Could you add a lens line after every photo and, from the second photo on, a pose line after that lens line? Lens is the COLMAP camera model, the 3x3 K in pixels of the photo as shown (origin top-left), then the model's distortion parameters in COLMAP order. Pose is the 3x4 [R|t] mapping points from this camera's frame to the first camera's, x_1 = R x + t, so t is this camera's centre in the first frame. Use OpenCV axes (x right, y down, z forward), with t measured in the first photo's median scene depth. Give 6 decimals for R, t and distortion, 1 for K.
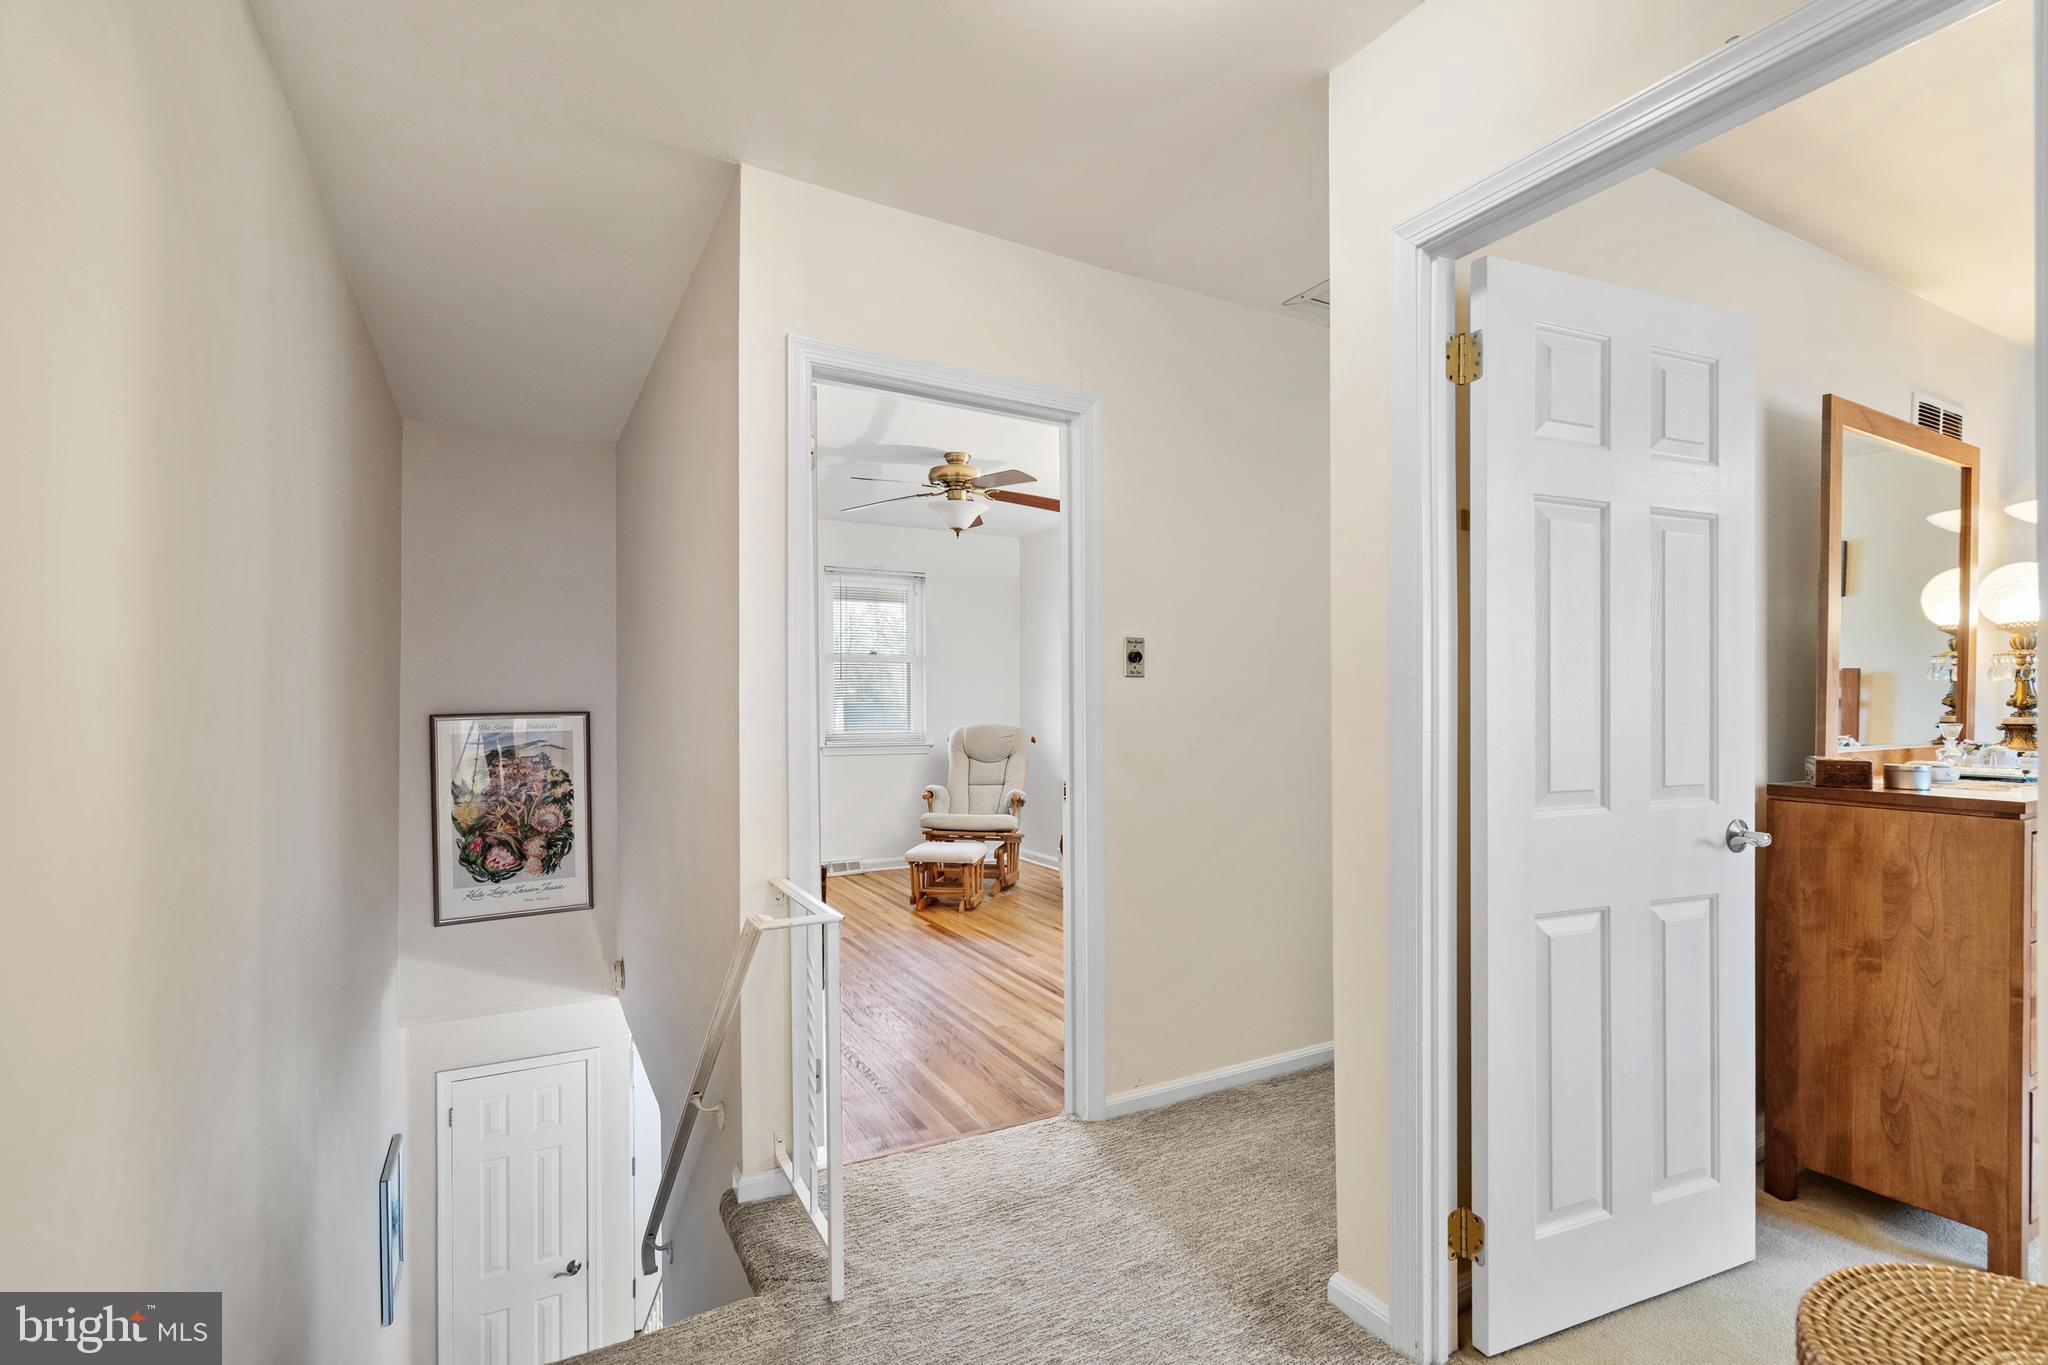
lens RADIAL K [[939.6, 0, 1022.8], [0, 939.6, 690.3], [0, 0, 1]] dist [-0.002537, -0.000340]
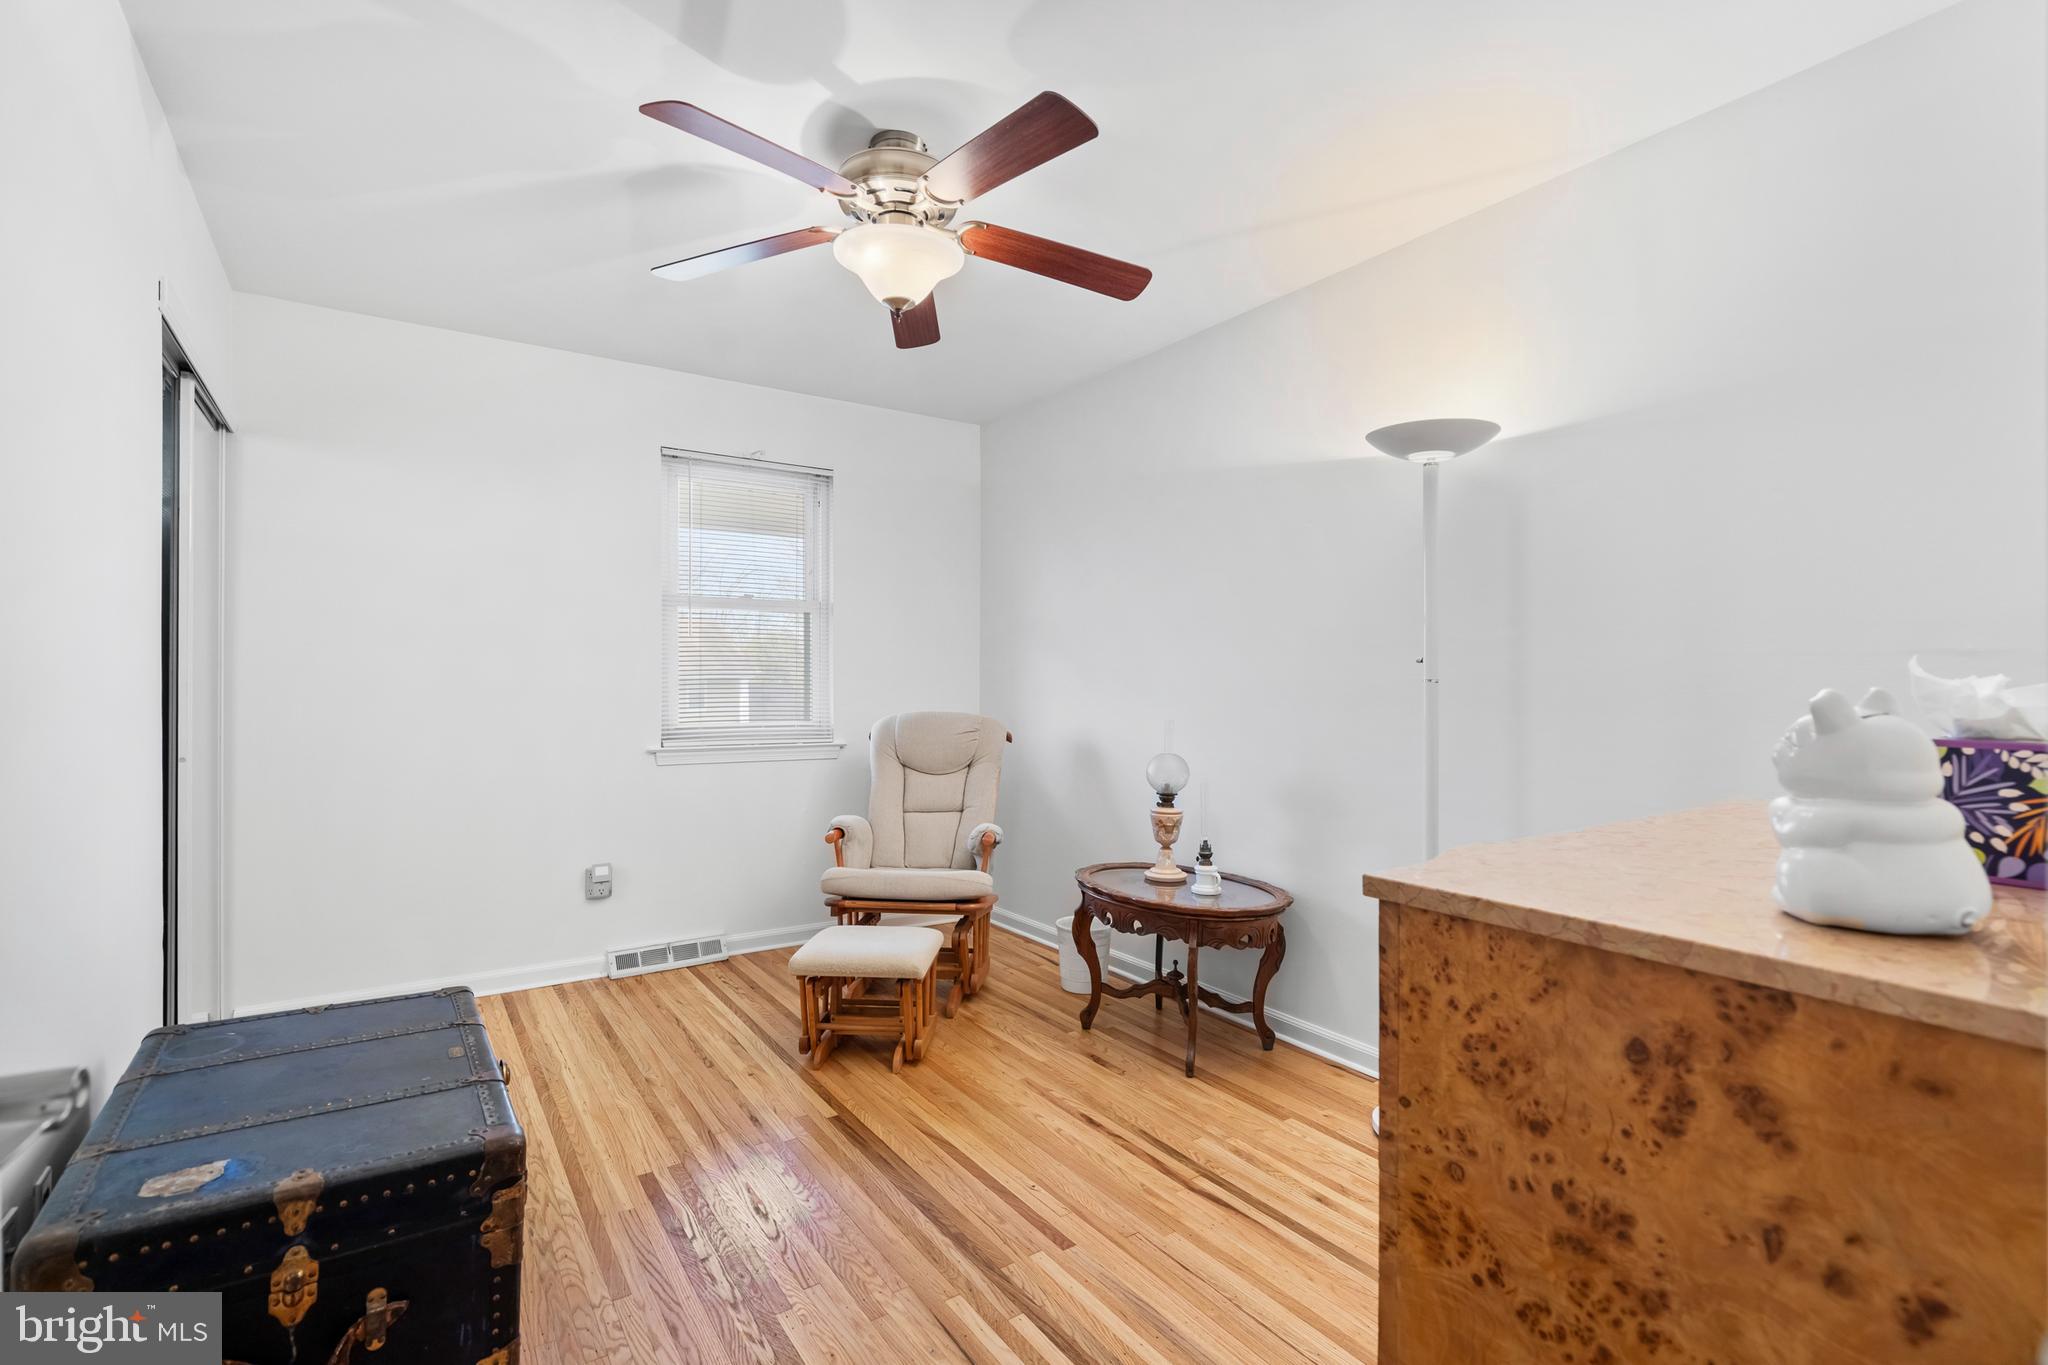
lens RADIAL K [[939.6, 0, 1023.6], [0, 939.6, 683.9], [0, 0, 1]] dist [-0.002537, -0.000340]
pose [[0.995895, 0.004124, 0.090424, -0.047797], [-0.005275, 0.999908, 0.012489, 0.013075], [-0.090364, -0.012914, 0.995825, 0.520937]]
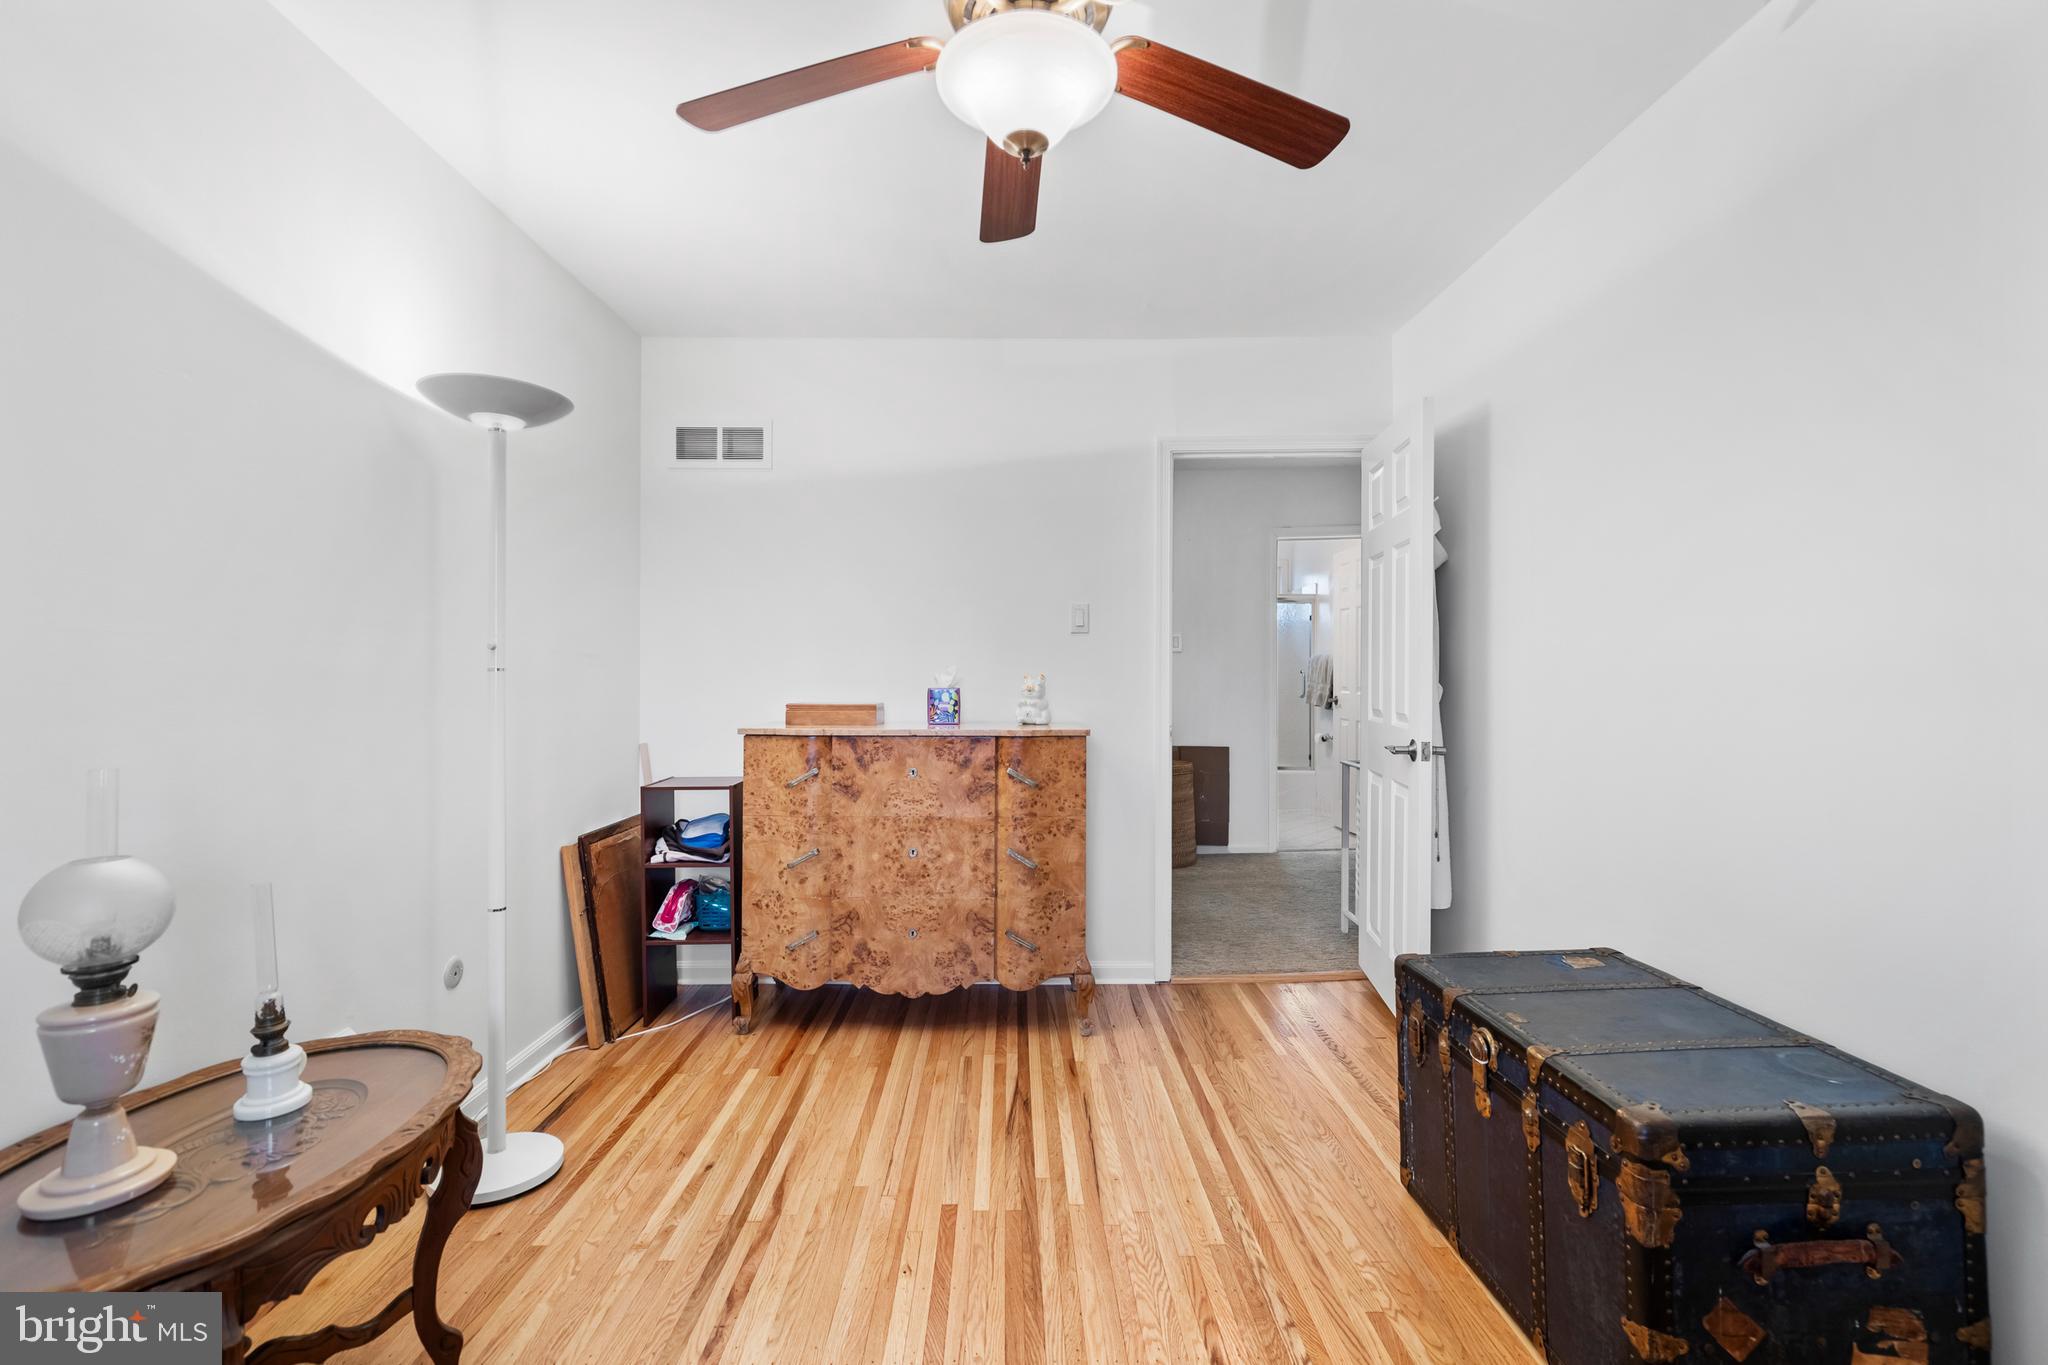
lens RADIAL K [[939.6, 0, 1024.7], [0, 939.6, 683.8], [0, 0, 1]] dist [-0.002537, -0.000340]
pose [[-0.882851, 0.005251, 0.469623, -0.222851], [0.002772, 0.999978, -0.005969, 0.025600], [-0.469644, -0.003968, -0.882847, 1.280088]]
